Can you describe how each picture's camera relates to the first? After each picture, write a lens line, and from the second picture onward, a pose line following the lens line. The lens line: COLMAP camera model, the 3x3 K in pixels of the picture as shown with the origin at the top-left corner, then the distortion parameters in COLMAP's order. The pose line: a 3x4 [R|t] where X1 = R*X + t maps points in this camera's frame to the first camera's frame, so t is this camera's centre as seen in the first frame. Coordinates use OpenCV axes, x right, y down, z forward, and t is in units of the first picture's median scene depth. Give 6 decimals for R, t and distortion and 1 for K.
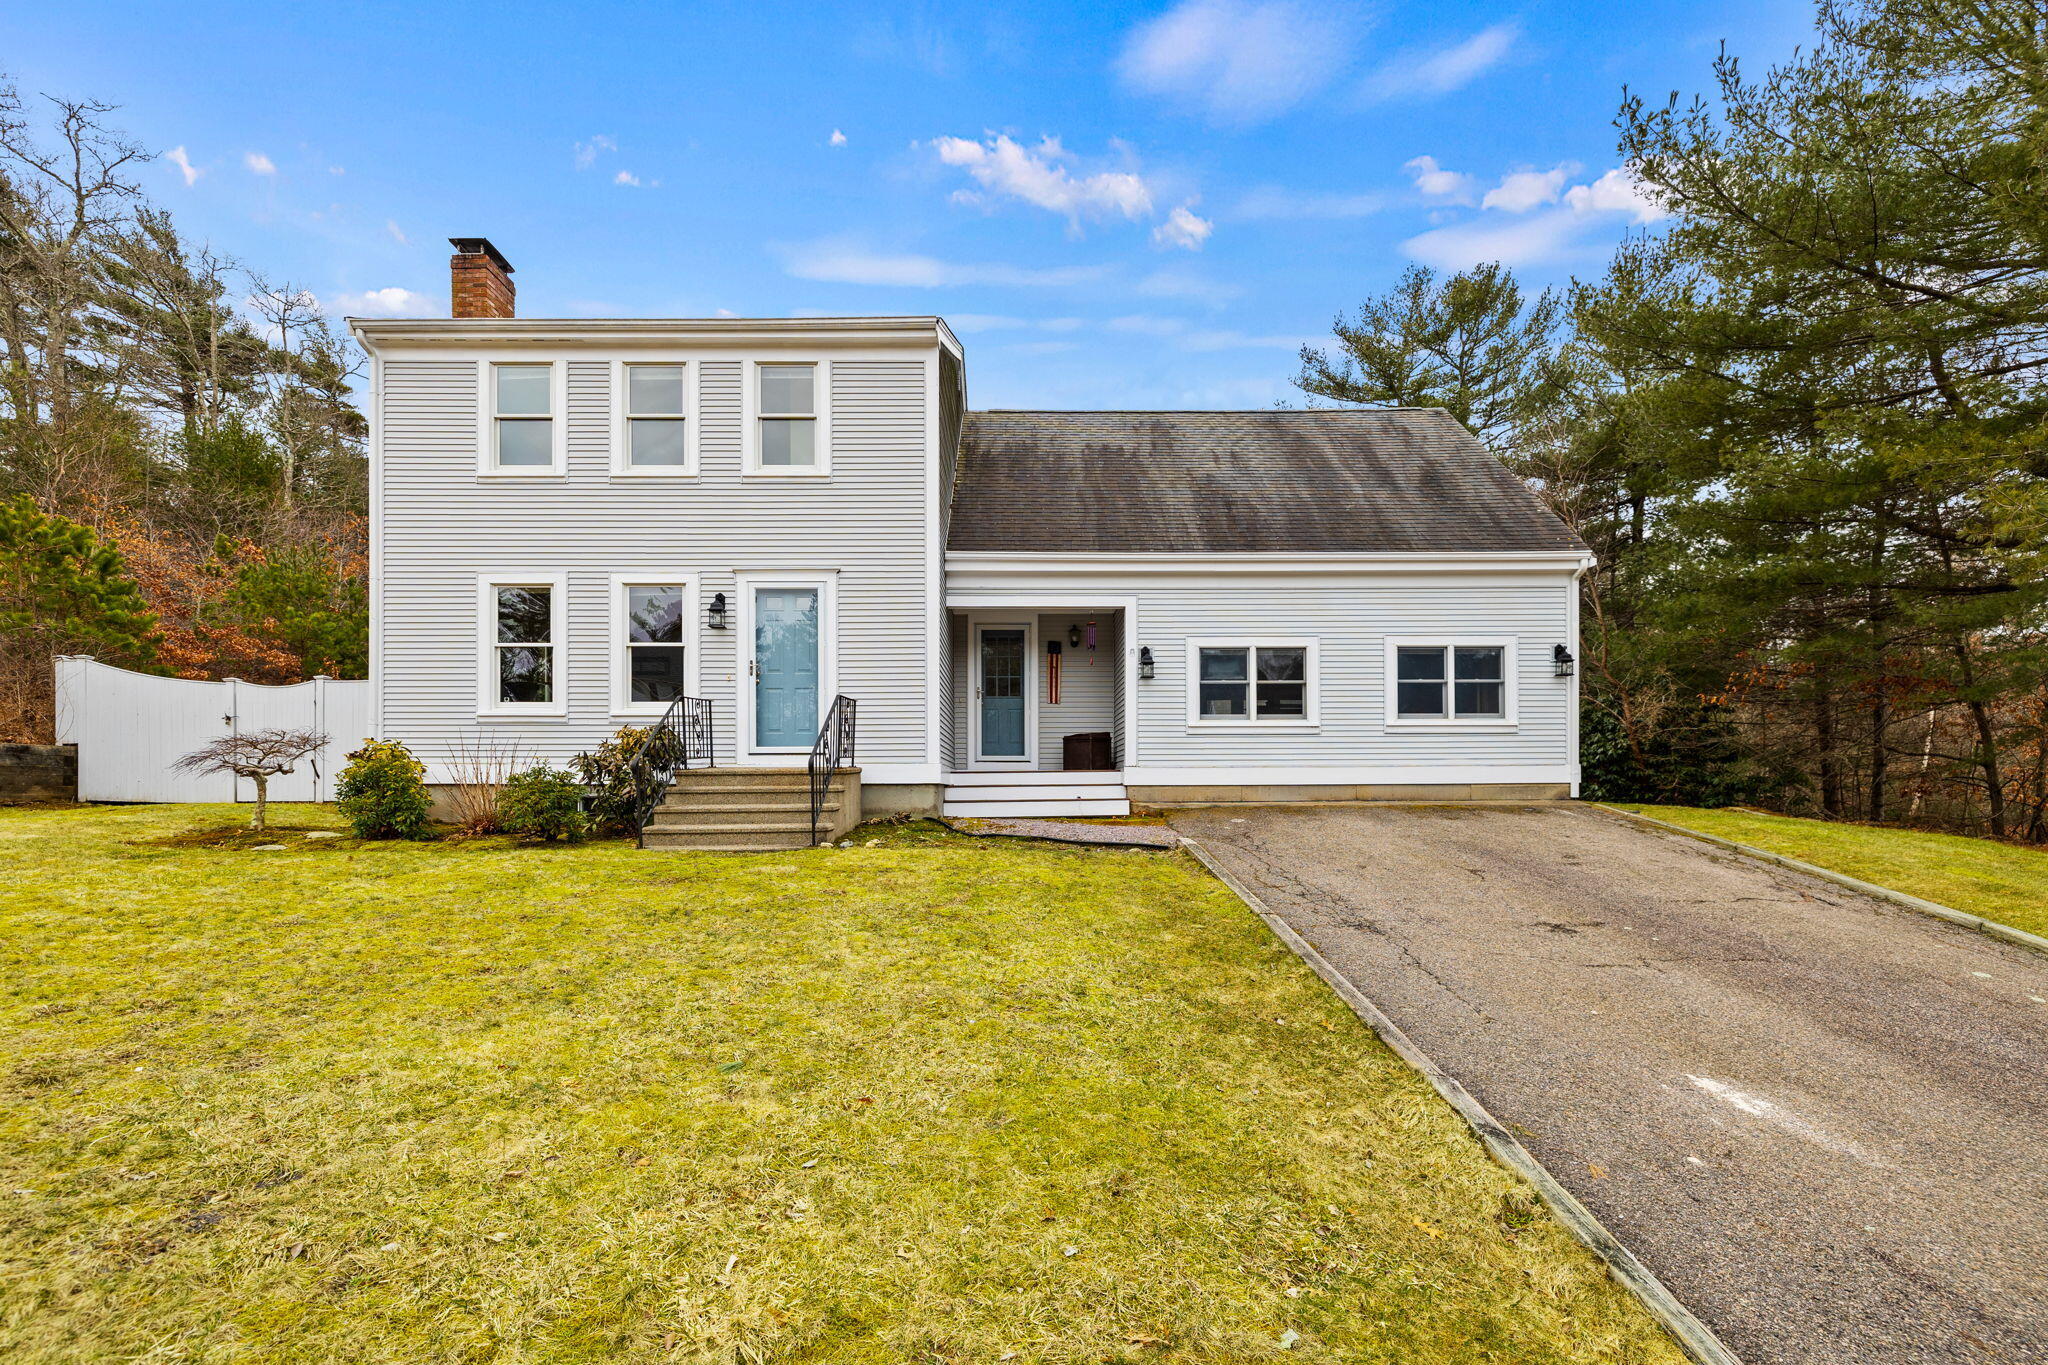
lens RADIAL K [[929.9, 0, 1022.7], [0, 929.9, 668.3], [0, 0, 1]] dist [-0.000728, -0.000097]
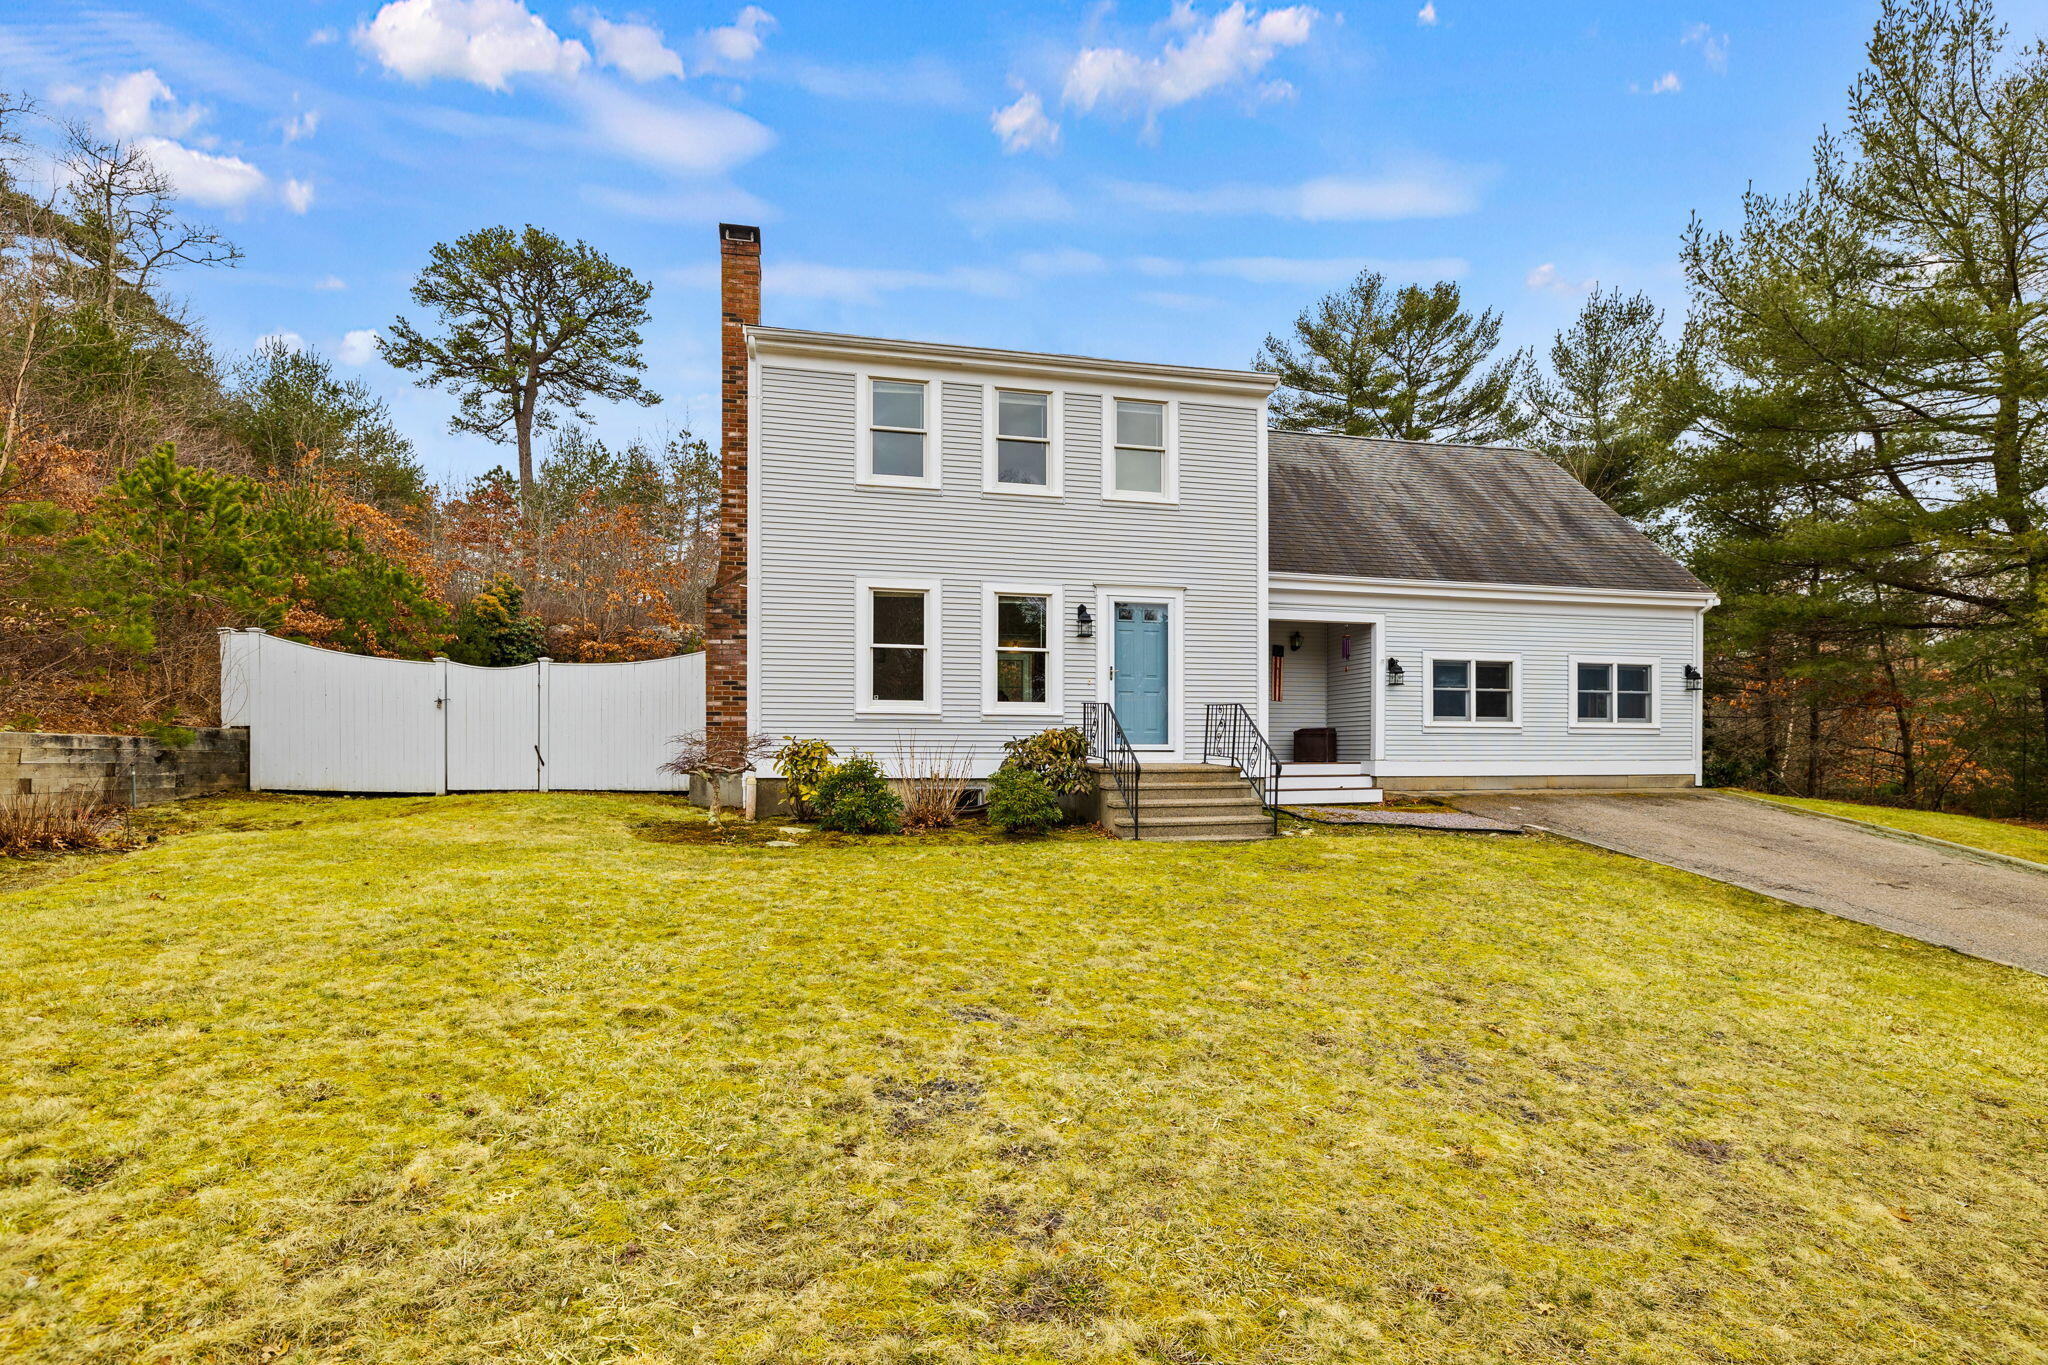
lens RADIAL K [[879.3, 0, 1027.0], [0, 879.3, 666.8], [0, 0, 1]] dist [-0.000637, 0.000159]
pose [[0.986186, 0.020810, 0.164328, -0.504573], [-0.020675, 0.999783, -0.002532, -0.000680], [-0.164346, -0.000901, 0.986402, -0.025377]]
